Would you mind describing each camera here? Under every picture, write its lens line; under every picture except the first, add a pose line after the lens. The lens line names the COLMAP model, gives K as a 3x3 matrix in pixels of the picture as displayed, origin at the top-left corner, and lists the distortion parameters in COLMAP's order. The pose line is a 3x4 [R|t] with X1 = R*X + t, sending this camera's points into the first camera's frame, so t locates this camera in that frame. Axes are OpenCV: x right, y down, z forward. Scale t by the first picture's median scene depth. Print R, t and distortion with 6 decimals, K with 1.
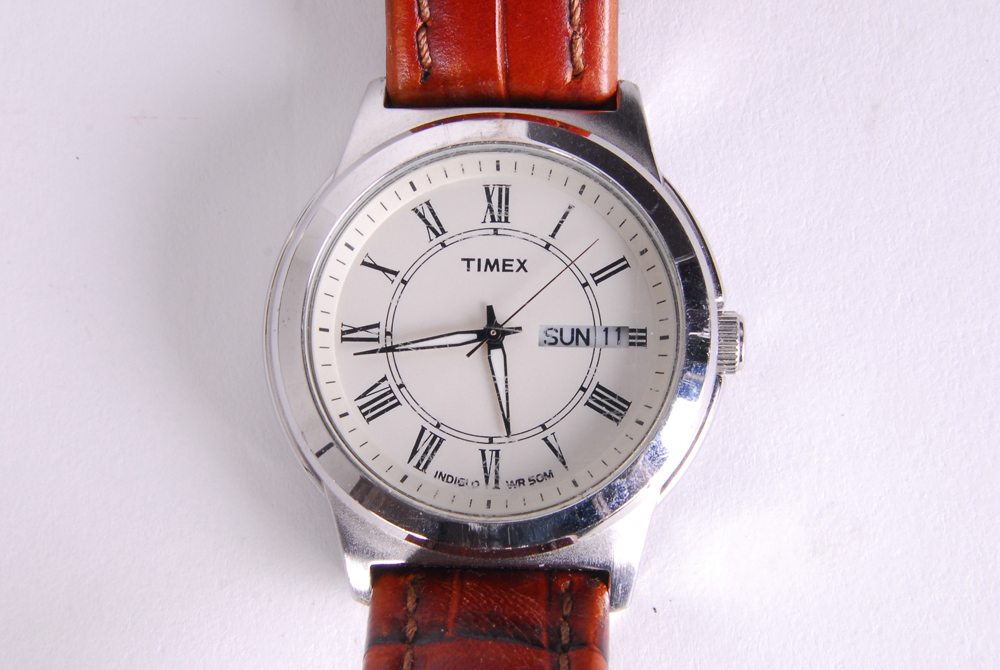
lens RADIAL K [[2278.7, 0, 500.0], [0, 2278.7, 335.0], [0, 0, 1]] dist [-0.142861, -0.350917]
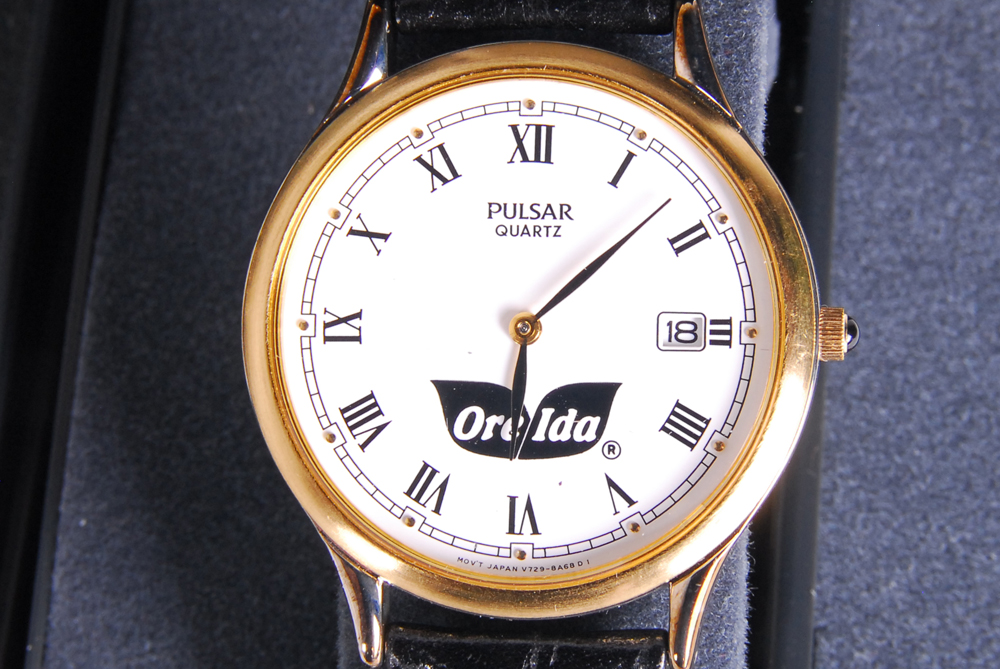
lens RADIAL K [[2278.7, 0, 500.0], [0, 2278.7, 334.5], [0, 0, 1]] dist [-0.142861, -0.350917]
pose [[0.999848, 0.007212, -0.015878, -0.000420], [-0.007155, 0.999968, 0.003608, -0.000977], [0.015904, -0.003494, 0.999867, 0.287940]]
